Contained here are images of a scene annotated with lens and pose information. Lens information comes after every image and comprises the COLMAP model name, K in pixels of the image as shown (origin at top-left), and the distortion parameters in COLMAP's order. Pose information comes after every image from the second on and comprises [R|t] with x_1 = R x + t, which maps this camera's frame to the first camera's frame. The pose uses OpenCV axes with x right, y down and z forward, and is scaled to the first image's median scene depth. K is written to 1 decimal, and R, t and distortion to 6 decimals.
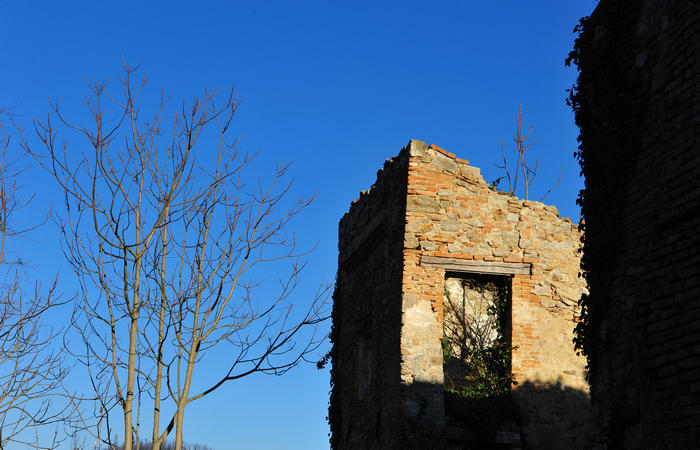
lens RADIAL K [[1288.0, 0, 350.0], [0, 1288.0, 225.0], [0, 0, 1]] dist [0.070777, -0.163994]
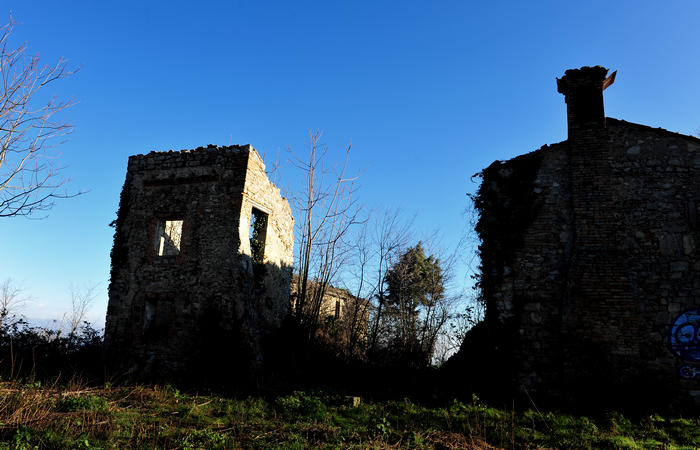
lens RADIAL K [[479.6, 0, 348.3], [0, 479.6, 226.4], [0, 0, 1]] dist [-0.039015, -0.002230]
pose [[0.504472, 0.190943, 0.842050, -0.541103], [-0.249260, 0.965925, -0.069702, 0.086087], [-0.826667, -0.174727, 0.534876, 0.402098]]
